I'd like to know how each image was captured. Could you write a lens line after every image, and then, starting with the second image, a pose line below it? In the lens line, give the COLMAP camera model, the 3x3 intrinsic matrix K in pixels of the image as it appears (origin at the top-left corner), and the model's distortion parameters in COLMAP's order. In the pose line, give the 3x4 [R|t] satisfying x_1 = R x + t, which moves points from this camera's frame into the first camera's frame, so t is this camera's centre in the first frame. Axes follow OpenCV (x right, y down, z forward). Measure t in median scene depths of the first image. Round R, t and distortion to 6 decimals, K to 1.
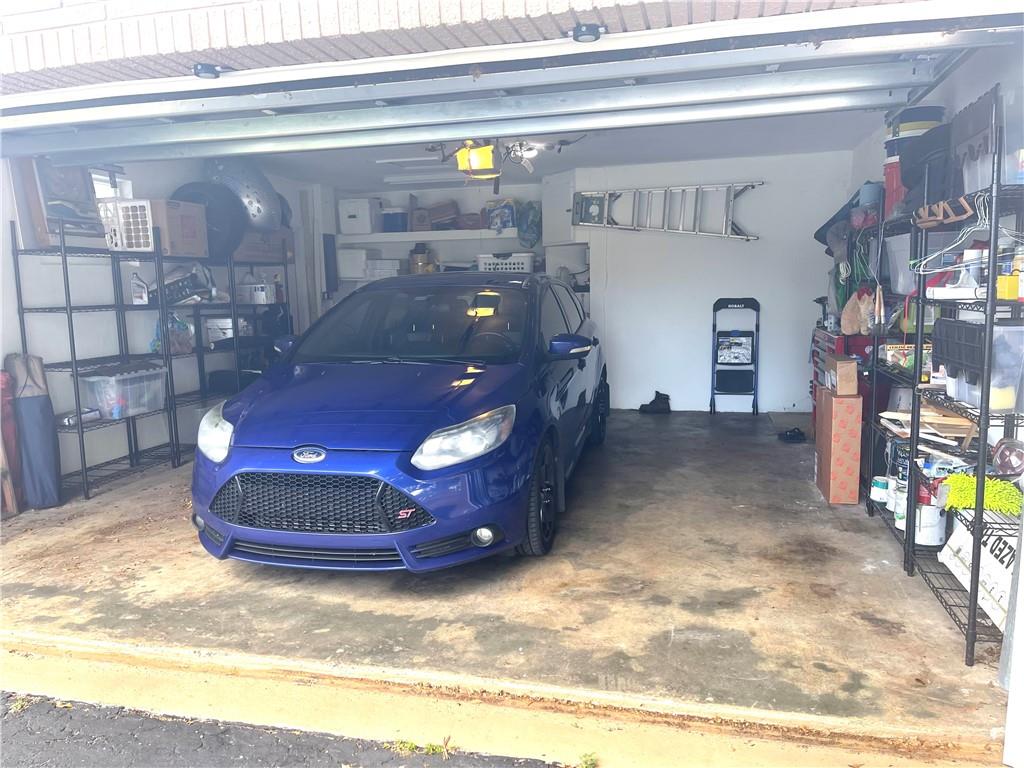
lens RADIAL K [[765.2, 0, 512.0], [0, 765.2, 384.0], [0, 0, 1]] dist [0.070955, -0.096214]
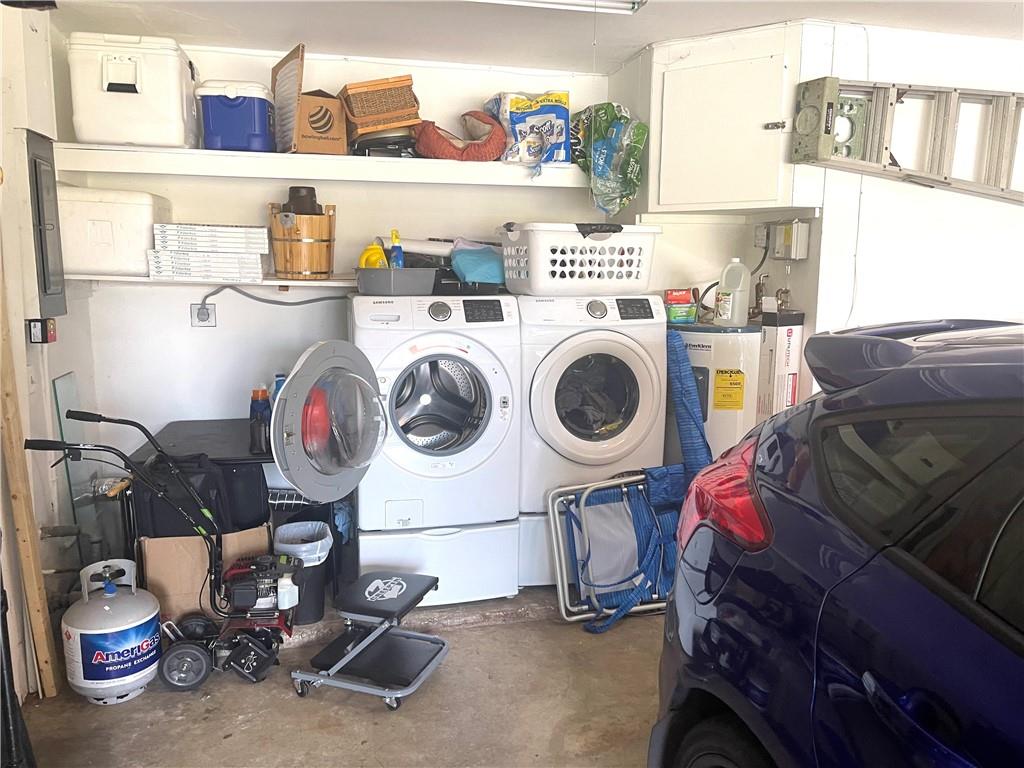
lens RADIAL K [[765.2, 0, 512.0], [0, 765.2, 384.0], [0, 0, 1]] dist [0.070955, -0.096214]
pose [[0.883629, -0.044823, 0.466038, -0.223339], [0.035895, 0.998963, 0.028020, -0.095721], [-0.466810, -0.008031, 0.884321, 0.636428]]
